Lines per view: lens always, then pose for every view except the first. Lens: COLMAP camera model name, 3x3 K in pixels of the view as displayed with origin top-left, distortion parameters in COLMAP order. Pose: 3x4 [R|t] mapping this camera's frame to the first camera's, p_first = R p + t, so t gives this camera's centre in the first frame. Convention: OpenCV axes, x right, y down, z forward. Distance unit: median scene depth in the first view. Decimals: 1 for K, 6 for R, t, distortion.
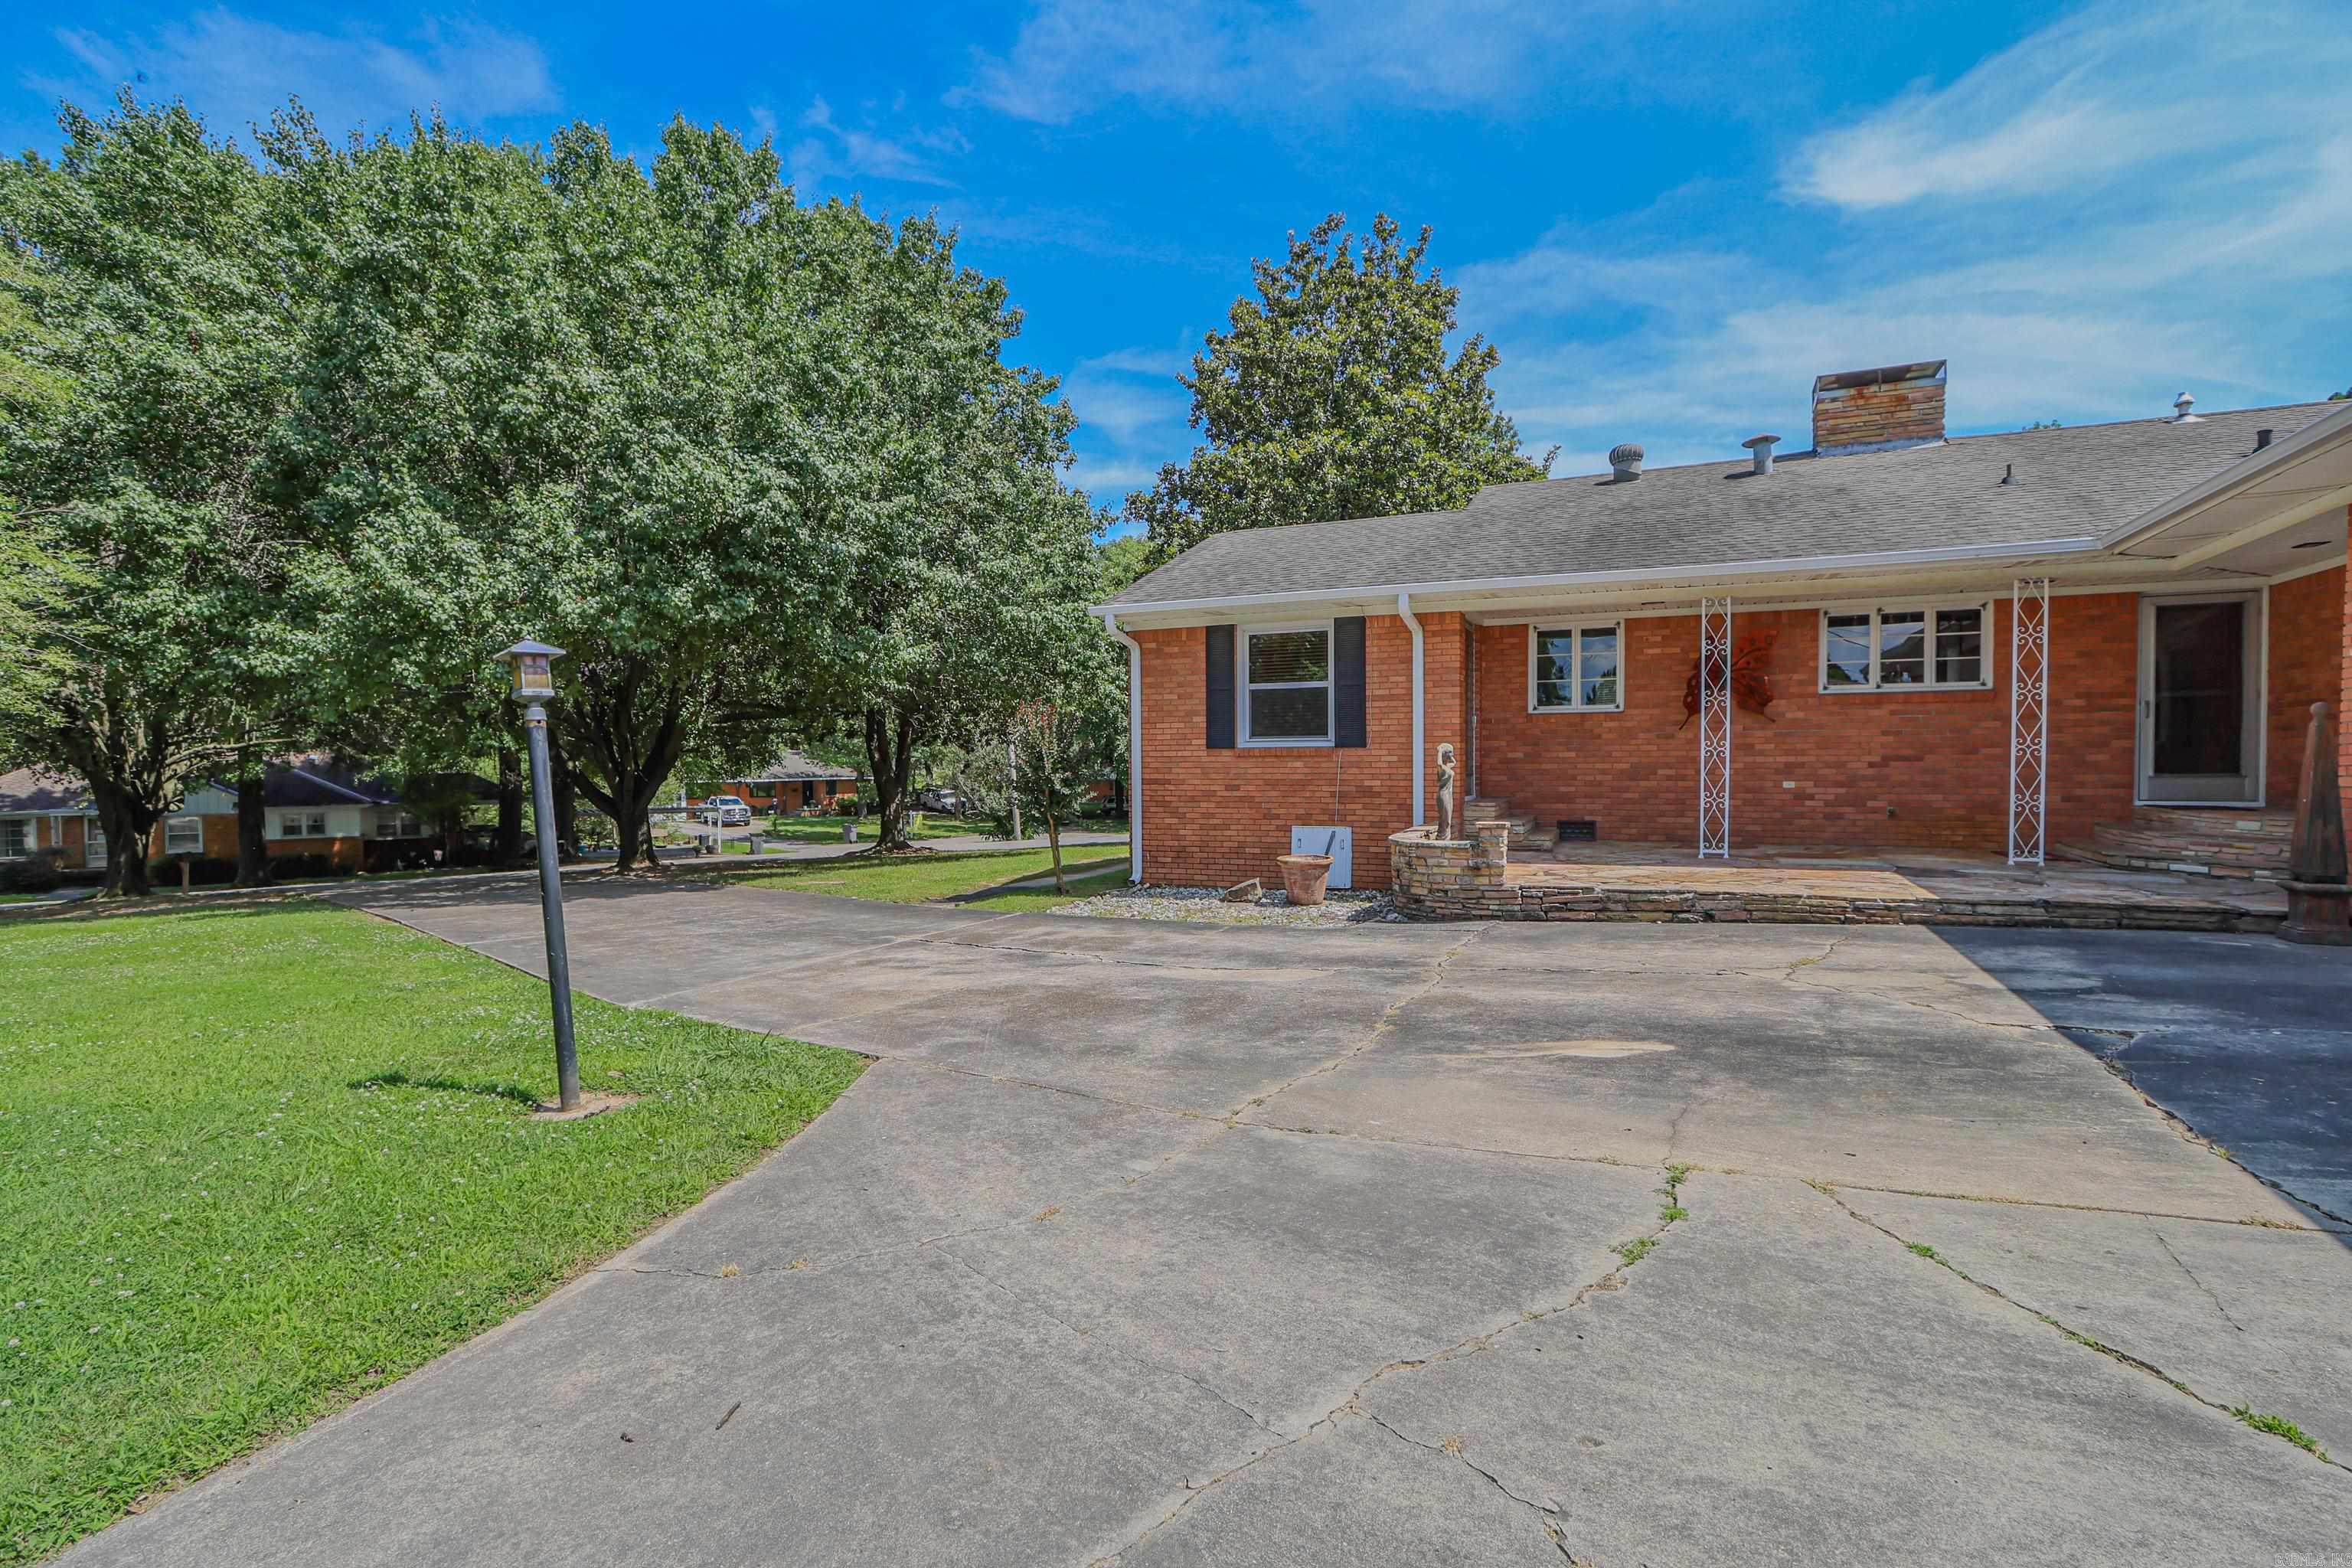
lens RADIAL K [[1104.6, 0, 1159.4], [0, 1104.6, 788.7], [0, 0, 1]] dist [-0.019440, 0.002194]
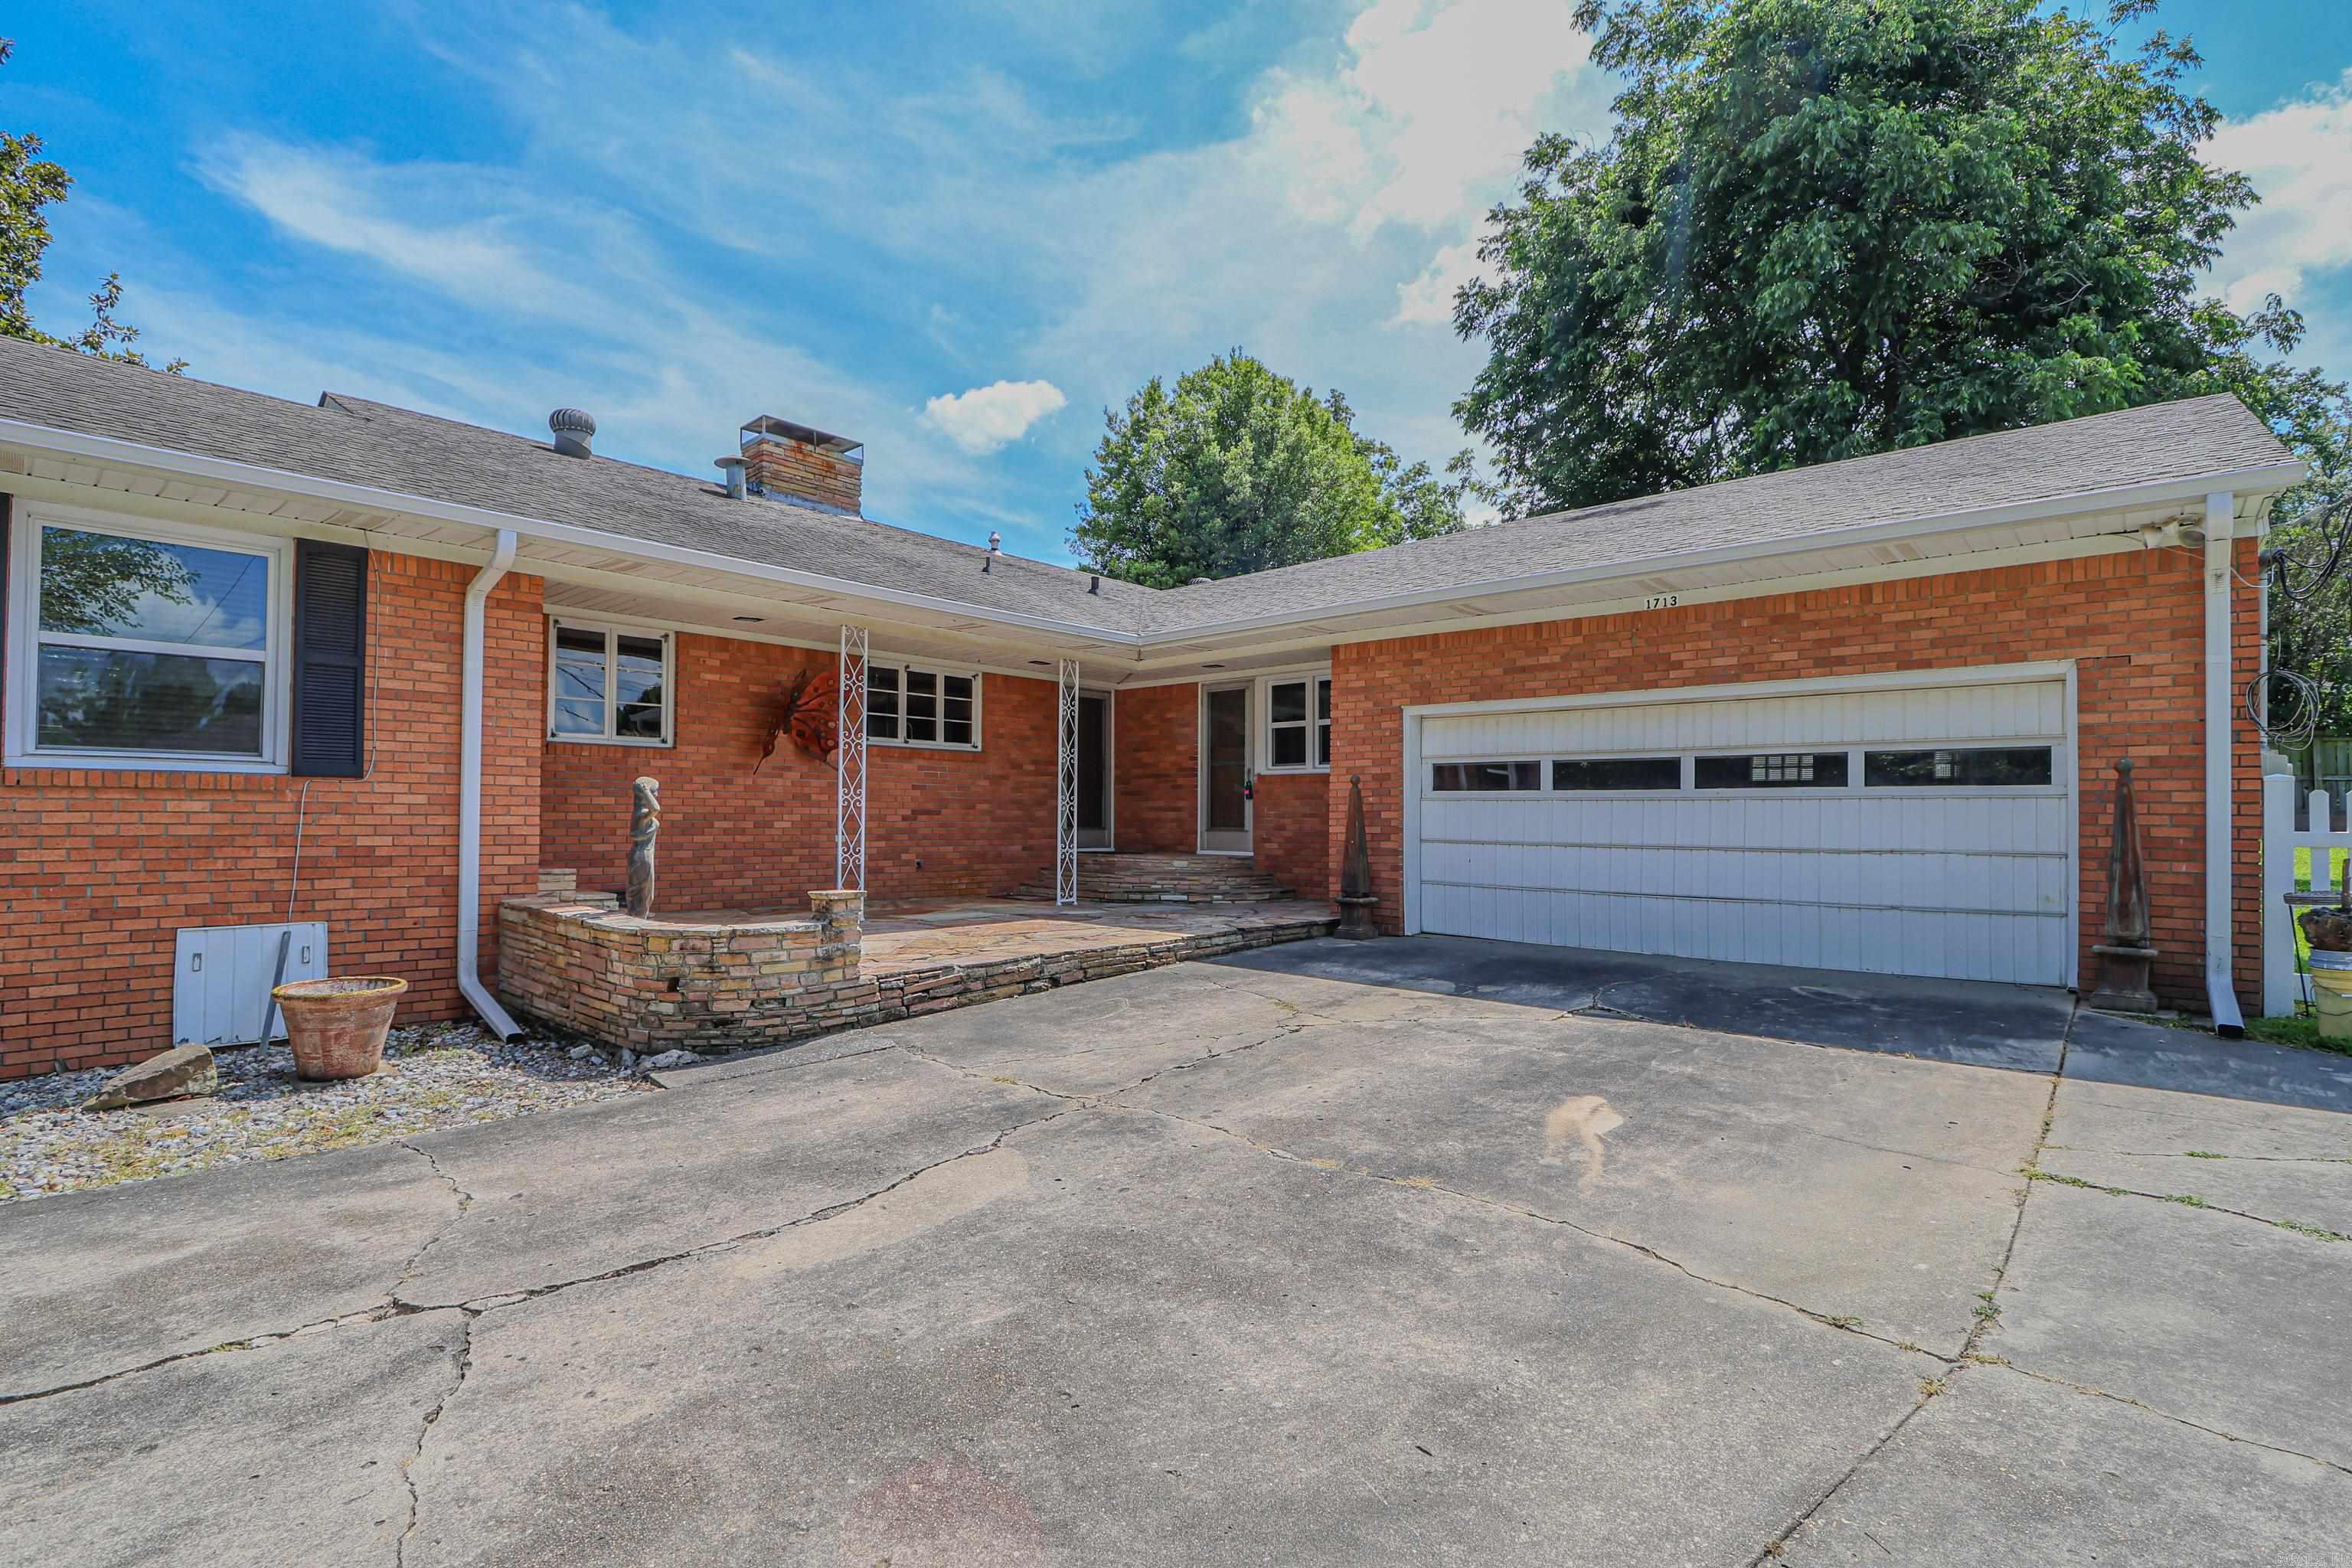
lens RADIAL K [[1104.6, 0, 1169.3], [0, 1104.6, 767.3], [0, 0, 1]] dist [-0.019440, 0.002194]
pose [[0.277505, 0.056004, 0.959090, -0.326725], [0.020170, 0.997740, -0.064097, 0.001844], [-0.960512, 0.037132, 0.275748, 0.619859]]
